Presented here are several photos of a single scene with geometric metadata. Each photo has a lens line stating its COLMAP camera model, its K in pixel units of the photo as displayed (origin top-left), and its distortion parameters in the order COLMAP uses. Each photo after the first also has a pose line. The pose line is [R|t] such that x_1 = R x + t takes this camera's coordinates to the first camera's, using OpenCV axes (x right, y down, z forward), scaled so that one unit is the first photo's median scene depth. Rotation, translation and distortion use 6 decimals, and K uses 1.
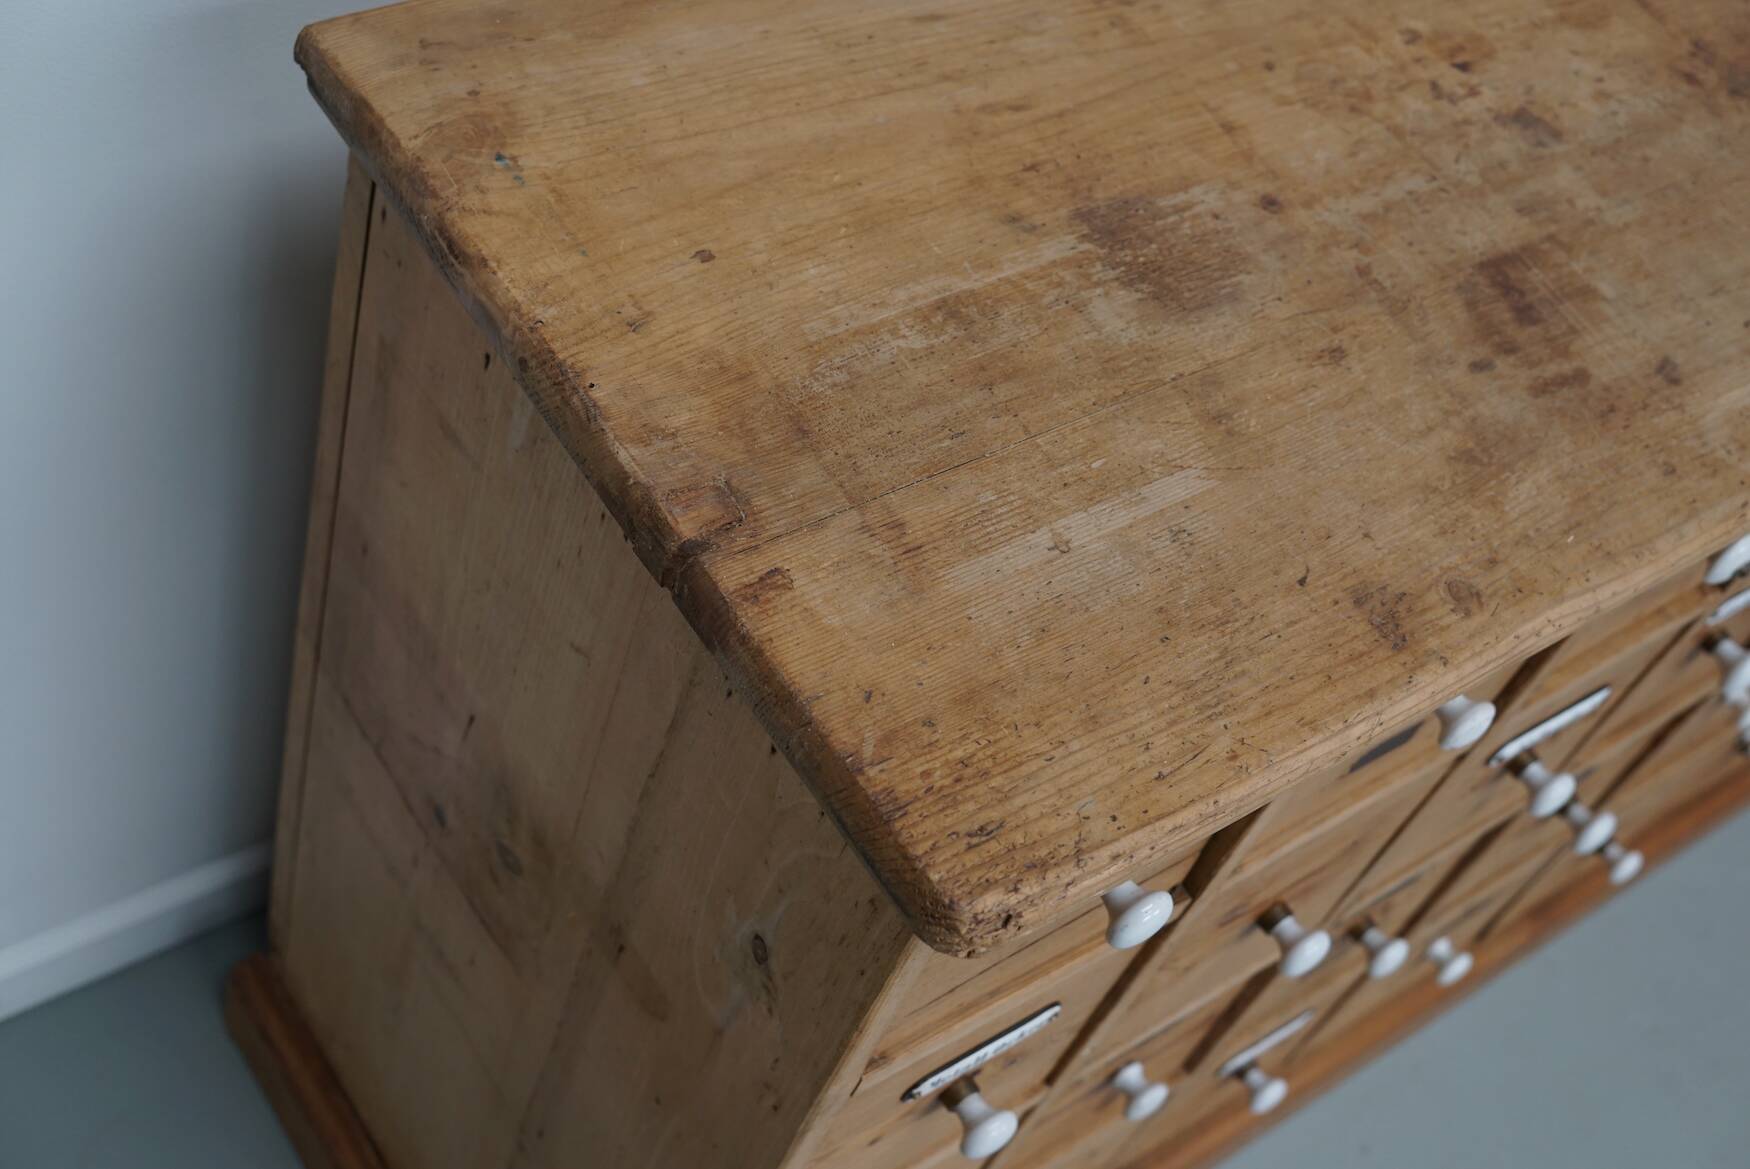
lens RADIAL K [[2253.7, 0, 878.7], [0, 2253.7, 582.3], [0, 0, 1]] dist [-0.096937, 0.000000]
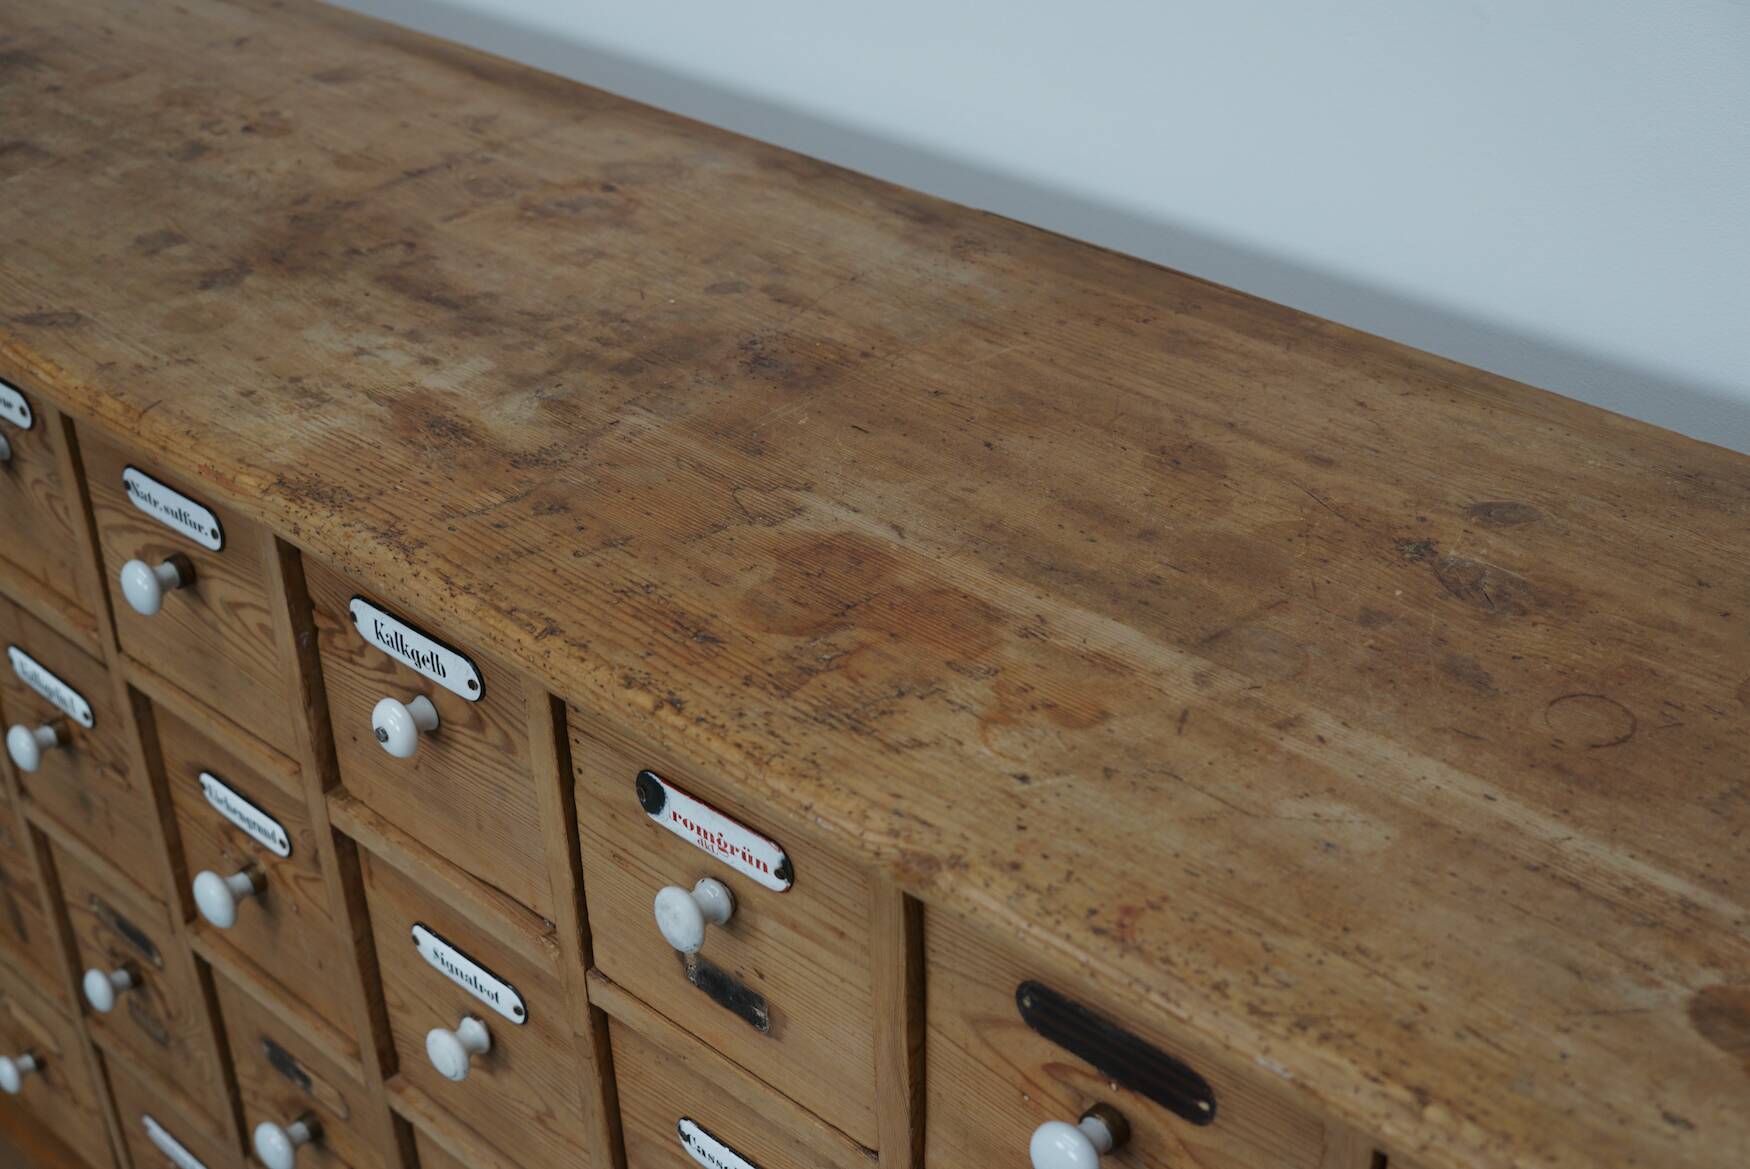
lens RADIAL K [[2253.7, 0, 885.3], [0, 2253.7, 579.6], [0, 0, 1]] dist [-0.096937, 0.000000]
pose [[0.208685, 0.279912, -0.937070, 1.817624], [-0.732981, 0.679094, 0.039618, -0.418453], [0.647448, 0.678587, 0.346887, 1.068264]]
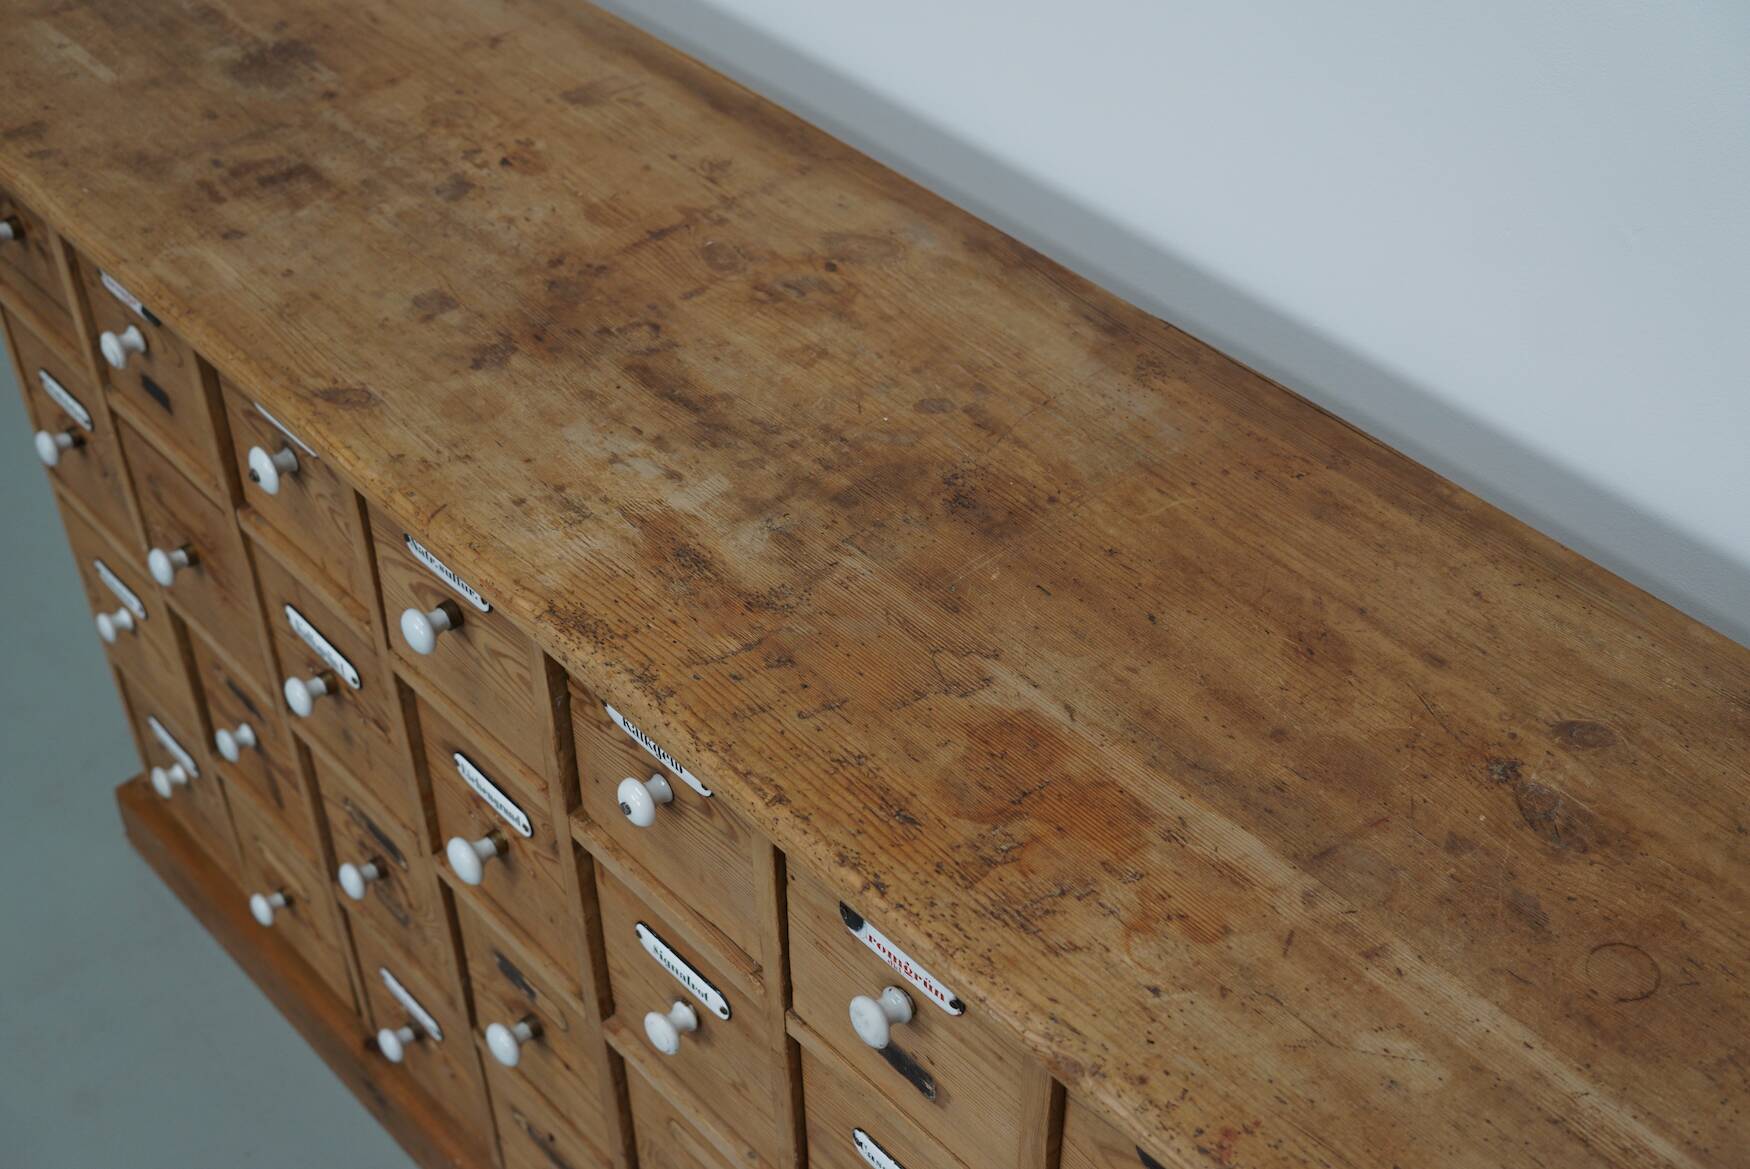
lens RADIAL K [[2253.7, 0, 879.6], [0, 2253.7, 571.1], [0, 0, 1]] dist [-0.096937, 0.000000]
pose [[0.121951, 0.437899, -0.890715, 1.891399], [-0.766006, 0.612194, 0.196095, -0.598888], [0.631160, 0.658379, 0.410091, 0.804843]]
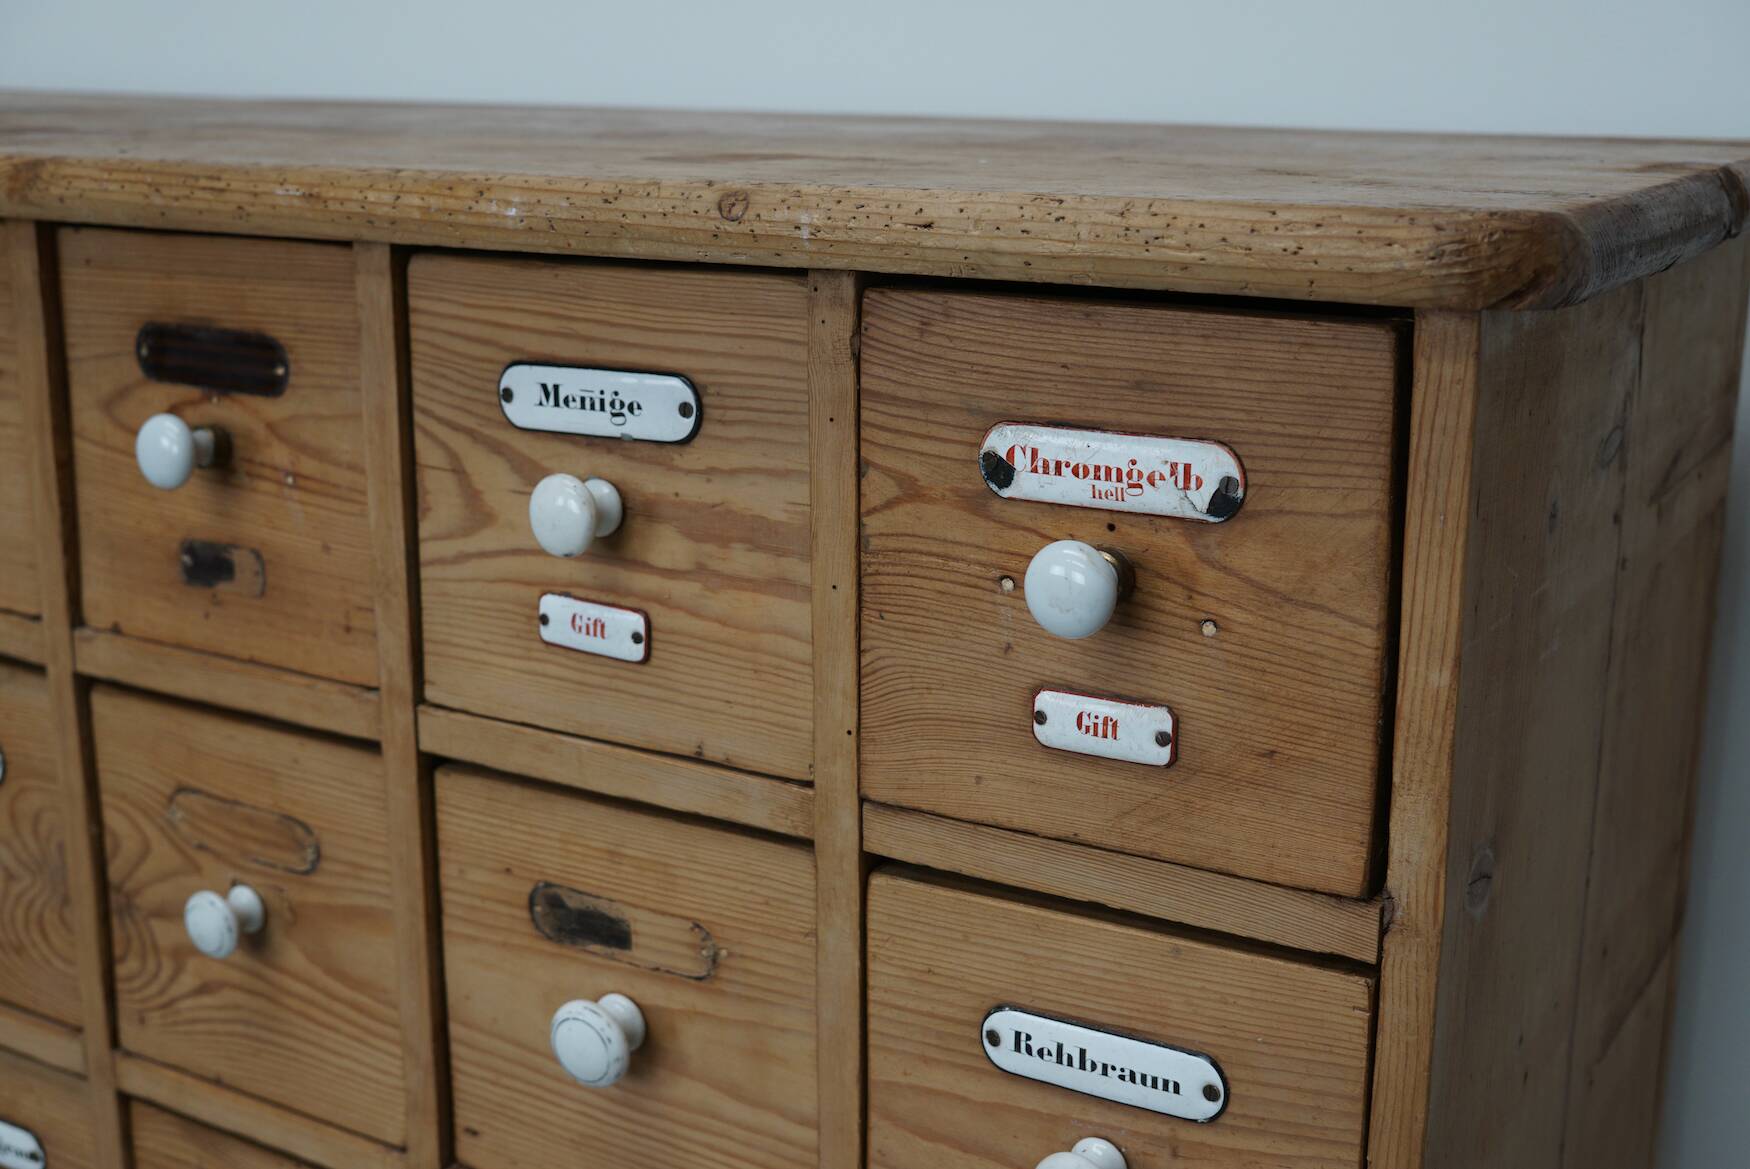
lens RADIAL K [[2253.7, 0, 882.8], [0, 2253.7, 586.0], [0, 0, 1]] dist [-0.096937, 0.000000]
pose [[0.392881, -0.015830, -0.919453, 2.079520], [-0.675771, 0.673146, -0.300345, -0.172379], [0.623681, 0.739340, 0.253769, 1.541649]]
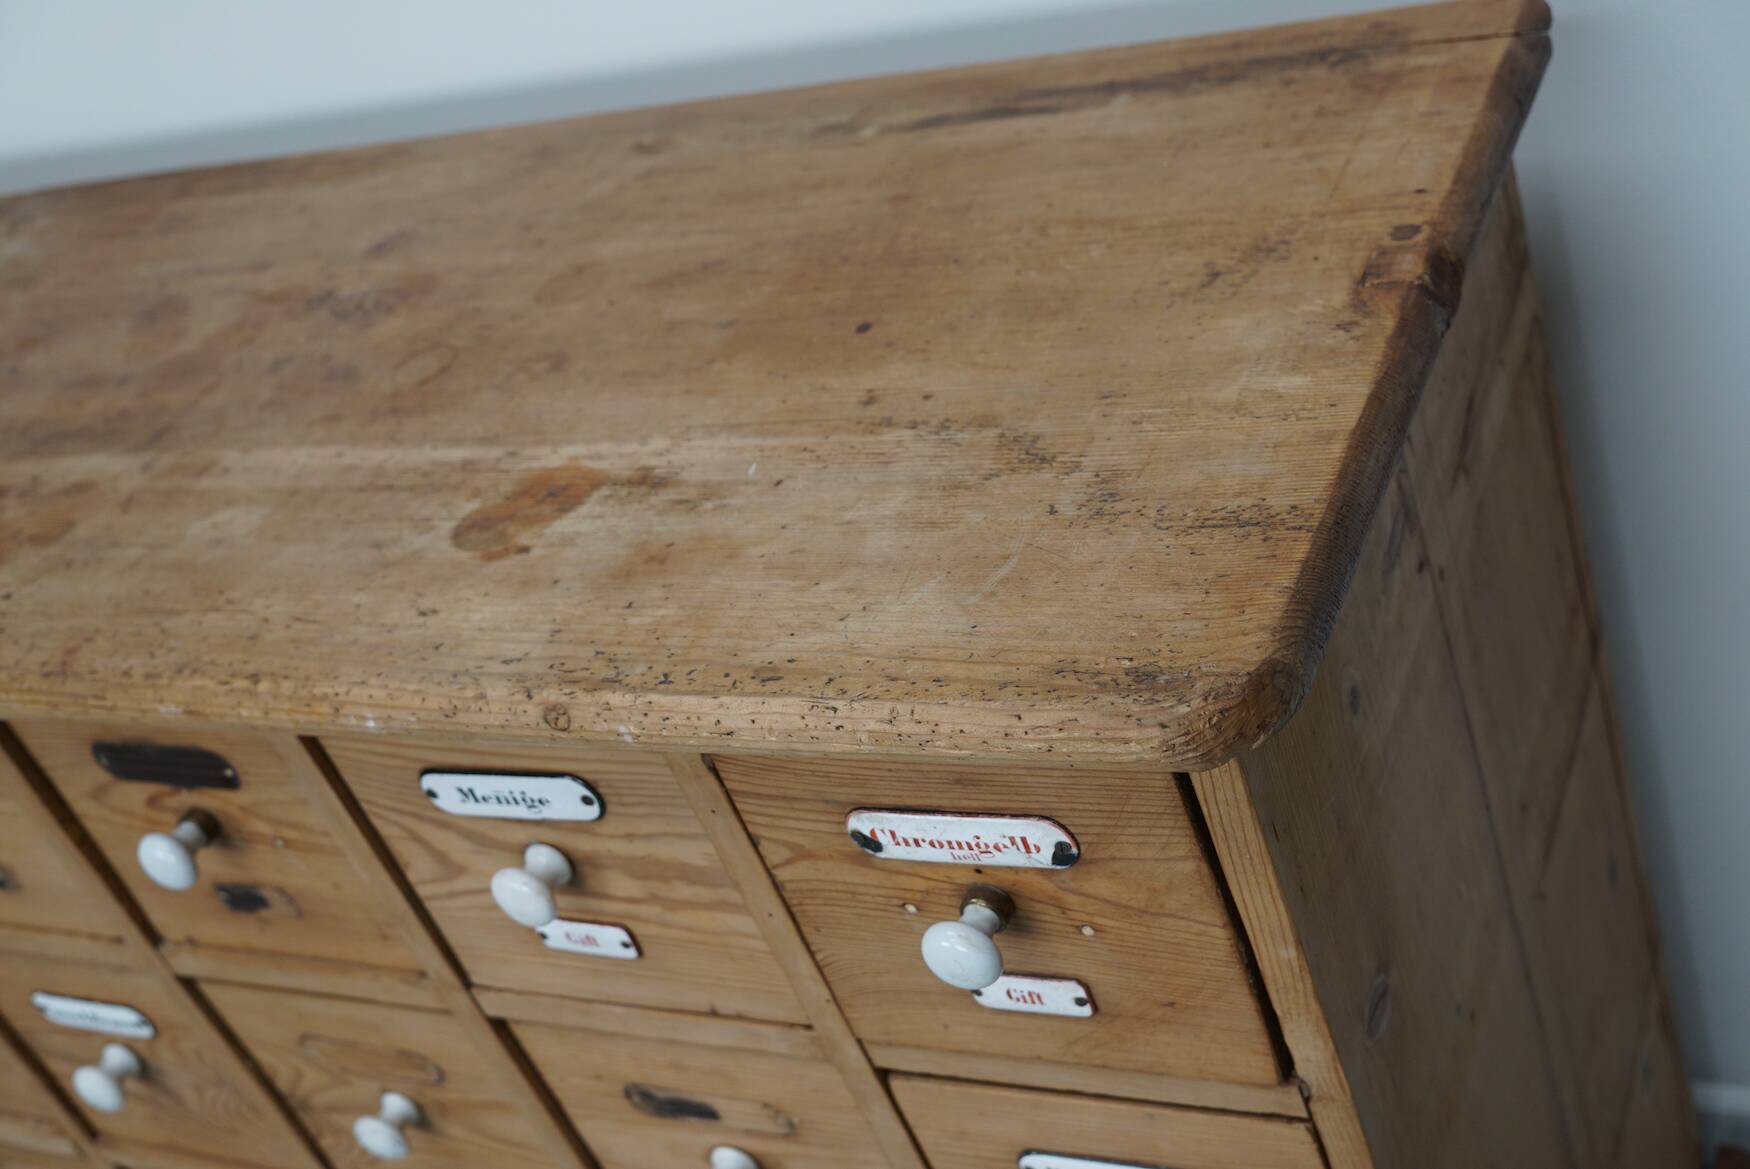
lens RADIAL K [[2253.7, 0, 879.4], [0, 2253.7, 602.3], [0, 0, 1]] dist [-0.096937, 0.000000]
pose [[0.389897, 0.184297, -0.902228, 2.152819], [-0.388084, 0.921396, 0.020502, -0.548648], [0.835087, 0.342147, 0.430772, 1.337615]]
